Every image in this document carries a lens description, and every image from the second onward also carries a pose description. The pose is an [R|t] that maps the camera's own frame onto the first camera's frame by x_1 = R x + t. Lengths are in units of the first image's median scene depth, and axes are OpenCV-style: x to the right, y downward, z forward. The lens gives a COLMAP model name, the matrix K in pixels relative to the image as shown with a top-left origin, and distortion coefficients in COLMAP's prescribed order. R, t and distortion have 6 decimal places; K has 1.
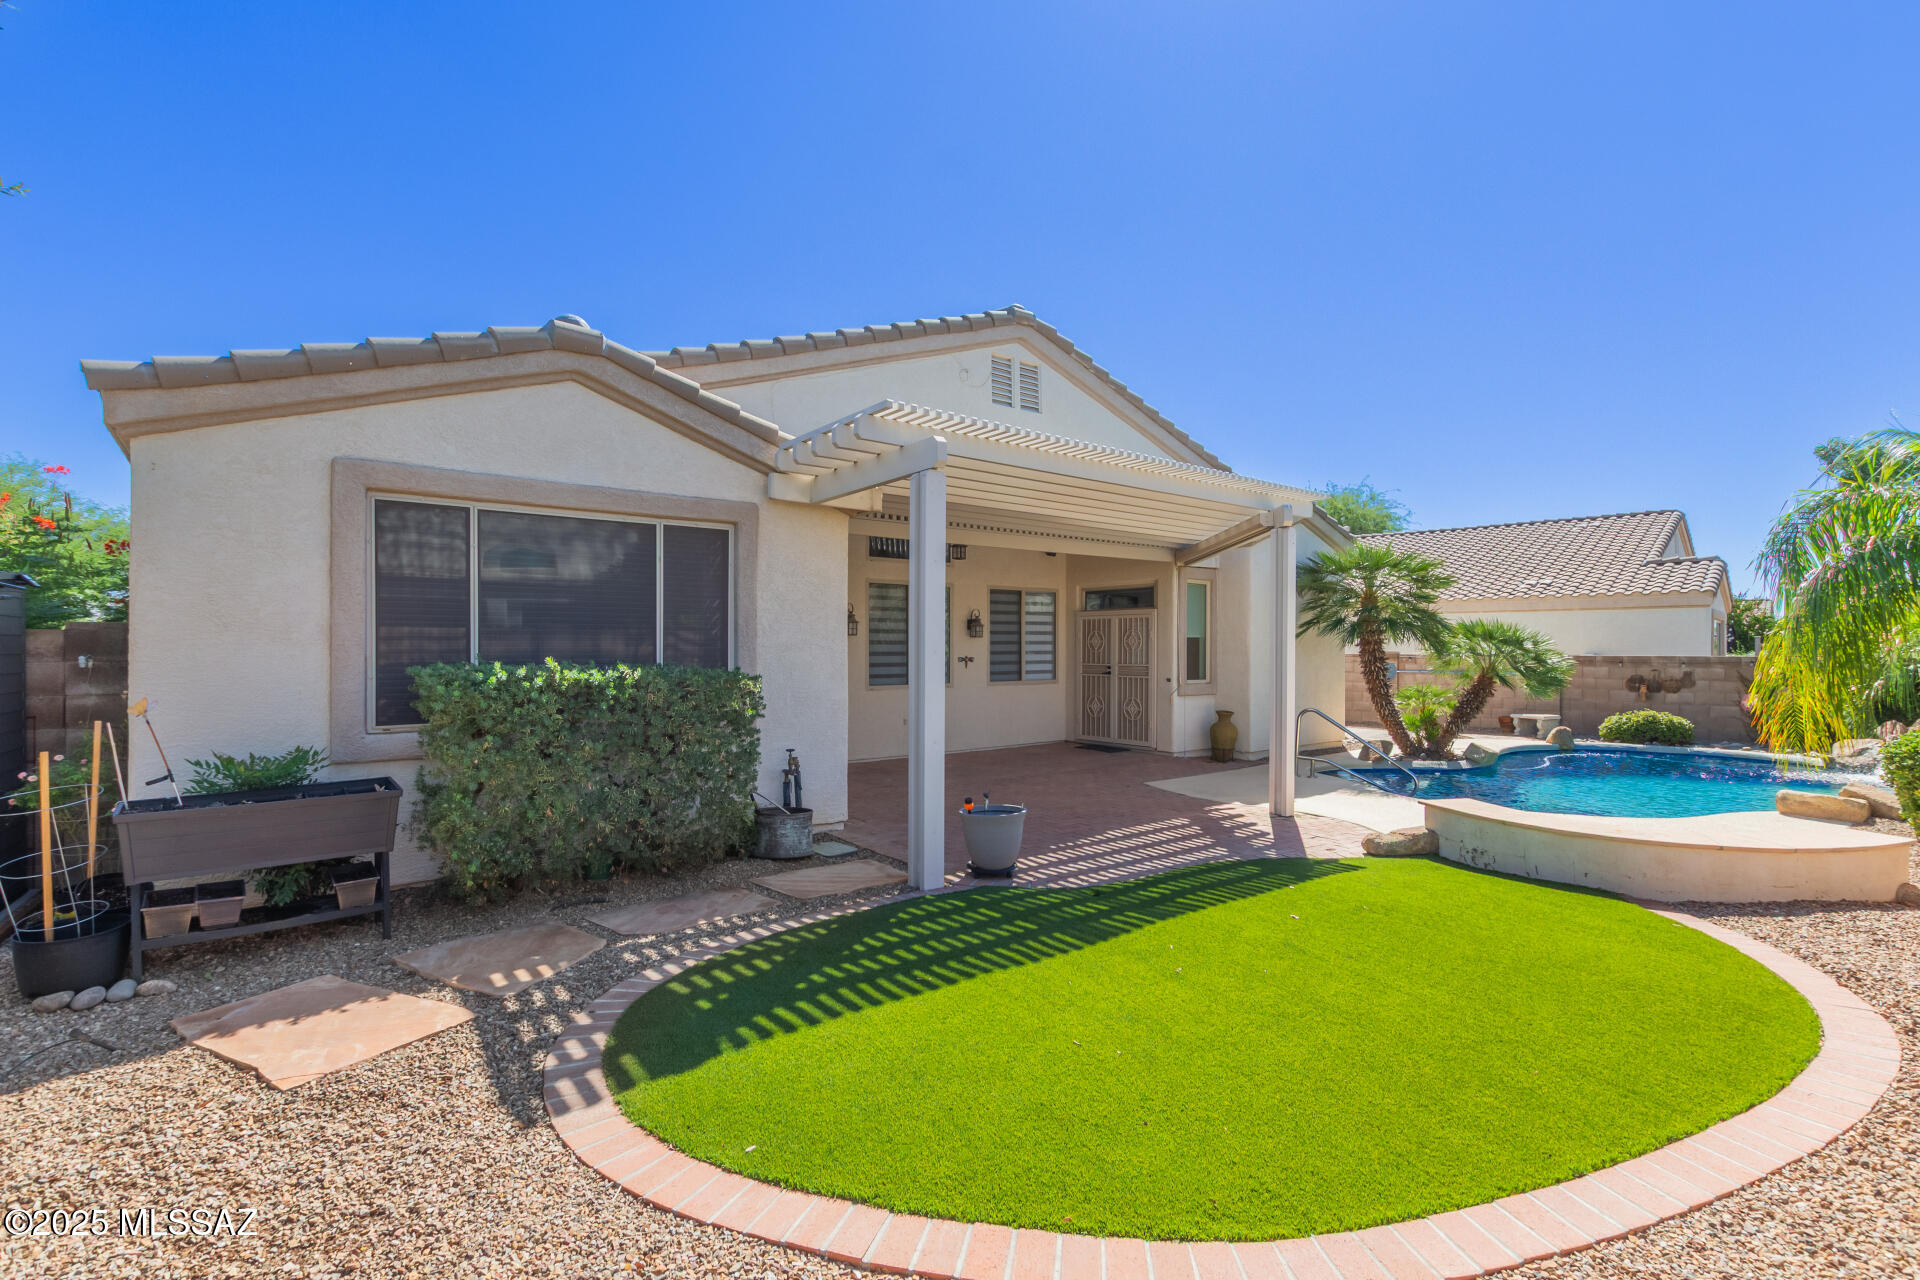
lens RADIAL K [[885.3, 0, 965.1], [0, 885.3, 647.2], [0, 0, 1]] dist [0.008967, -0.000894]
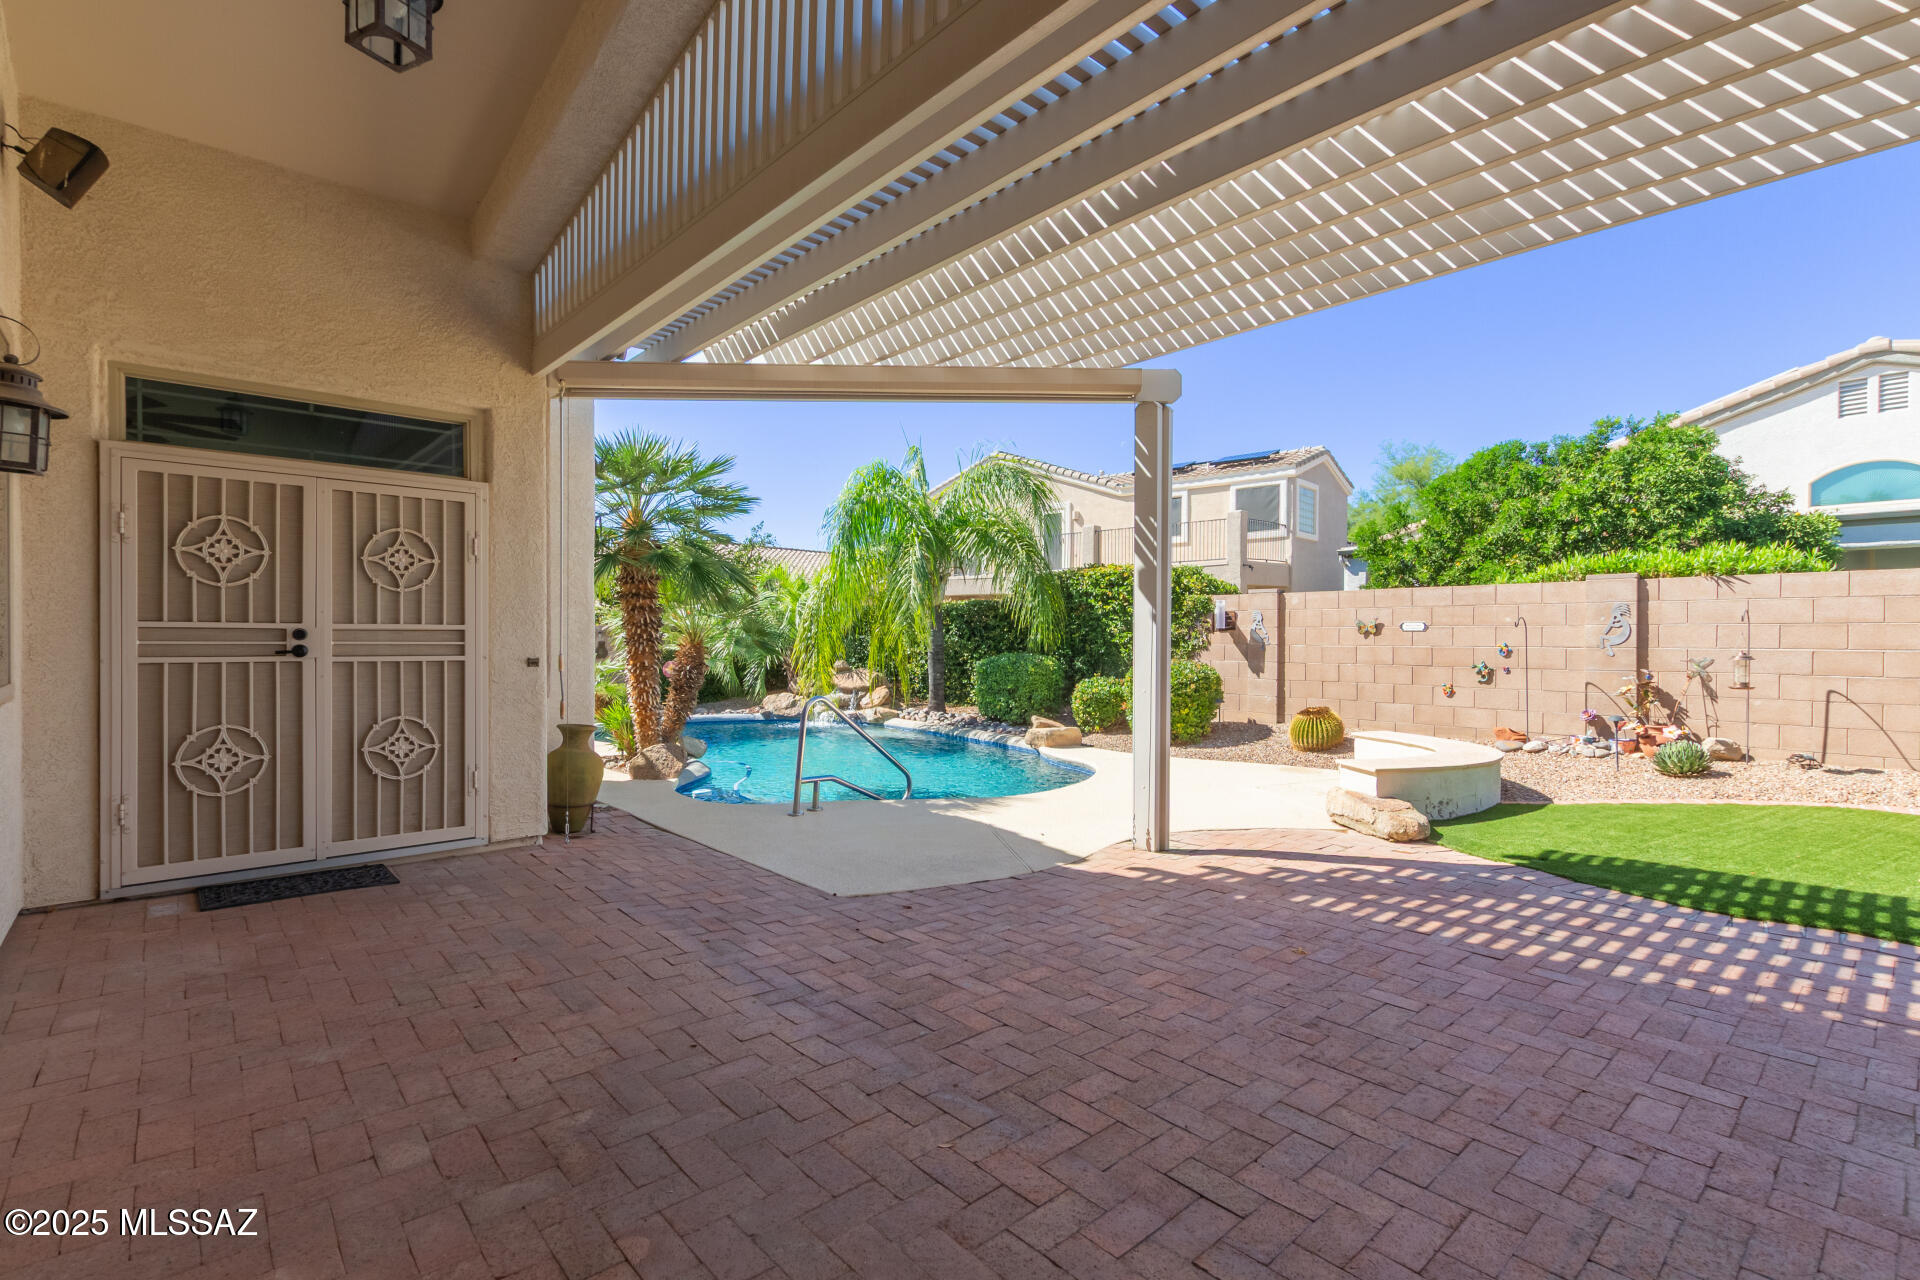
lens RADIAL K [[885.3, 0, 951.7], [0, 885.3, 635.7], [0, 0, 1]] dist [0.008967, -0.000894]
pose [[-0.042904, -0.012034, 0.999007, -0.217762], [-0.011239, 0.999870, 0.011562, 0.021427], [-0.999016, -0.010732, -0.043033, 0.977046]]
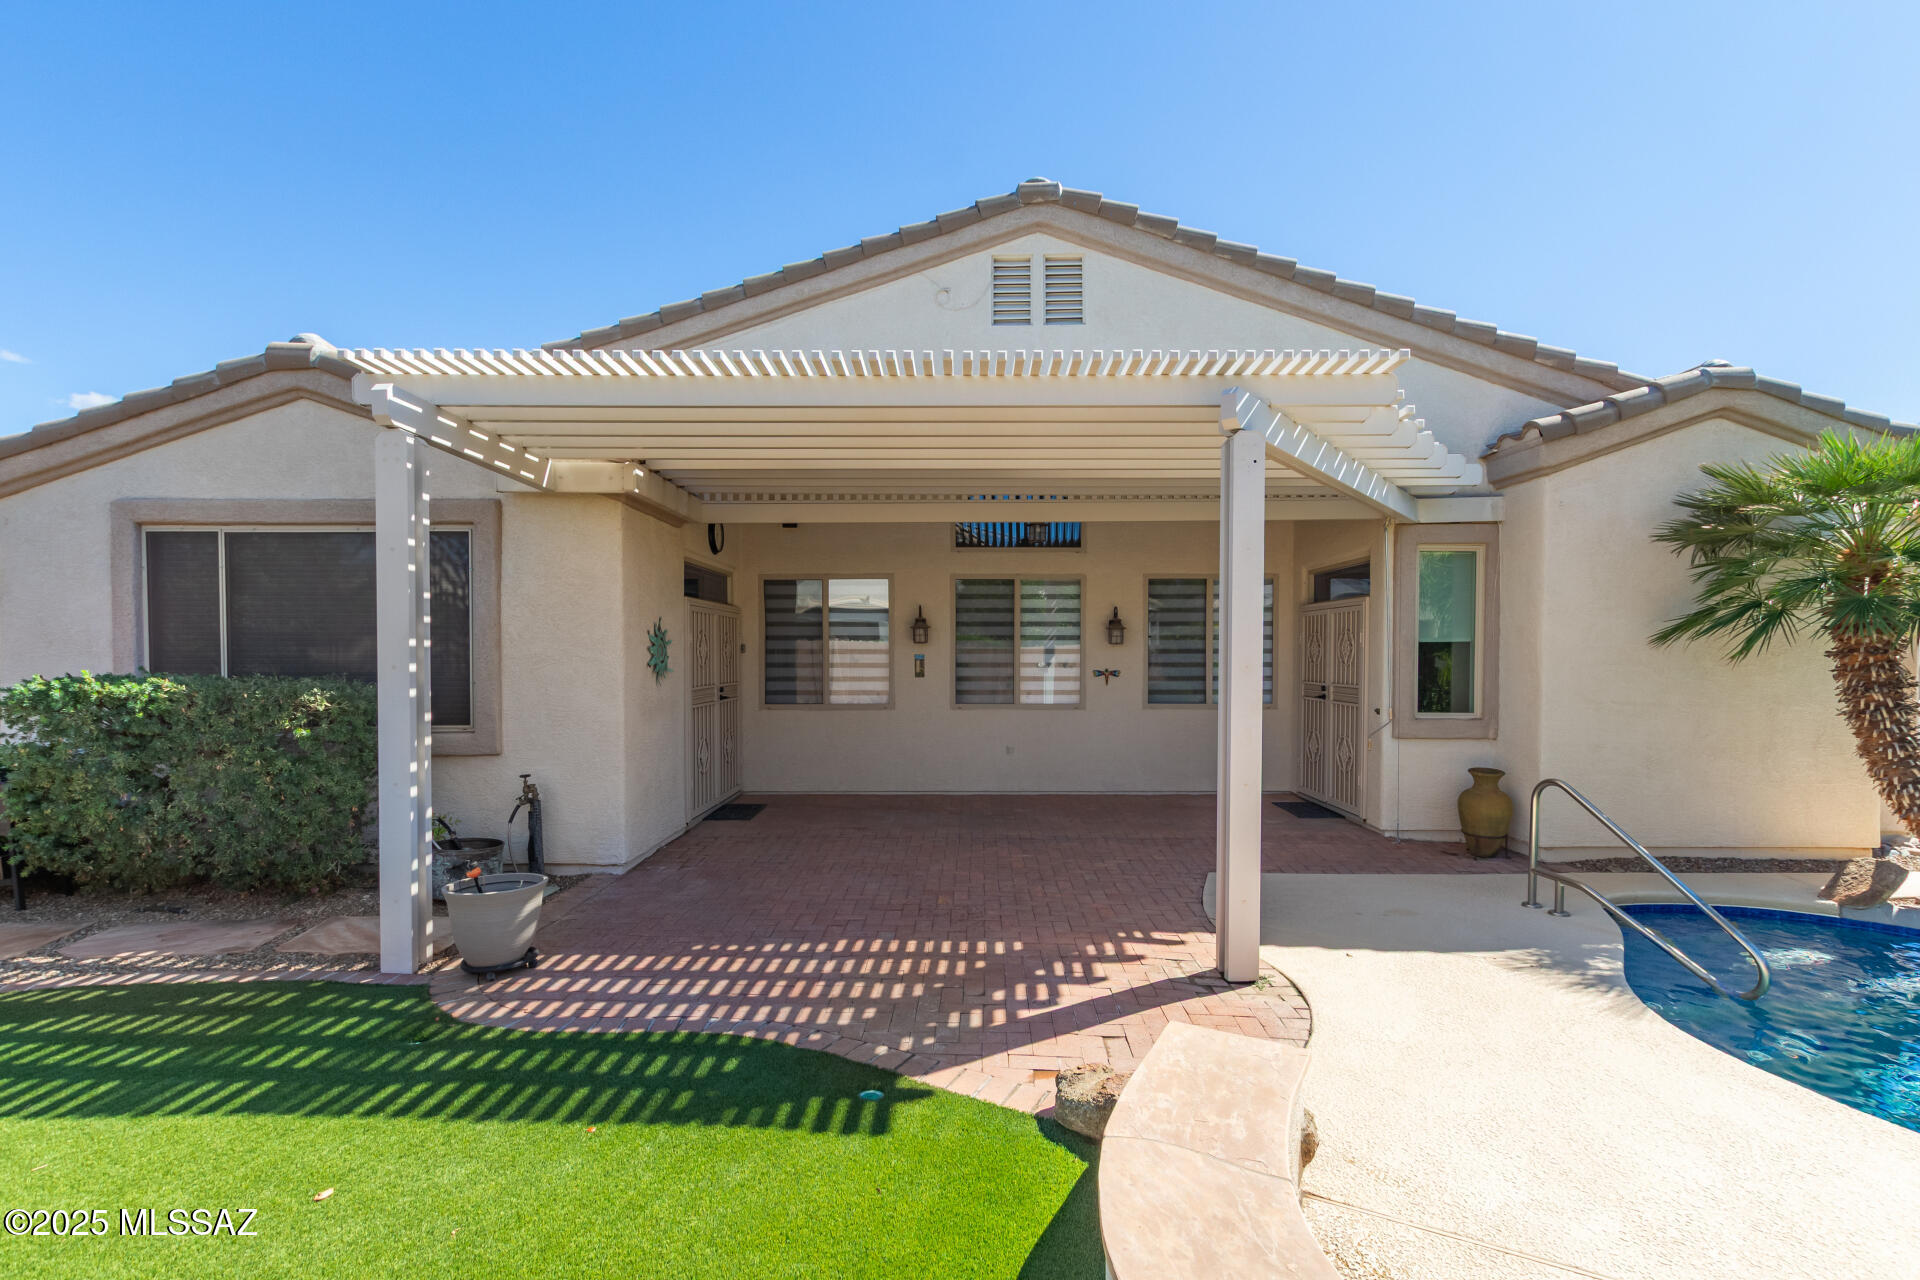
lens RADIAL K [[885.3, 0, 943.1], [0, 885.3, 671.6], [0, 0, 1]] dist [0.008967, -0.000894]
pose [[0.772893, 0.012675, -0.634409, 0.469478], [0.000281, 0.999794, 0.020317, -0.003626], [0.634536, -0.015881, 0.772730, 0.401729]]
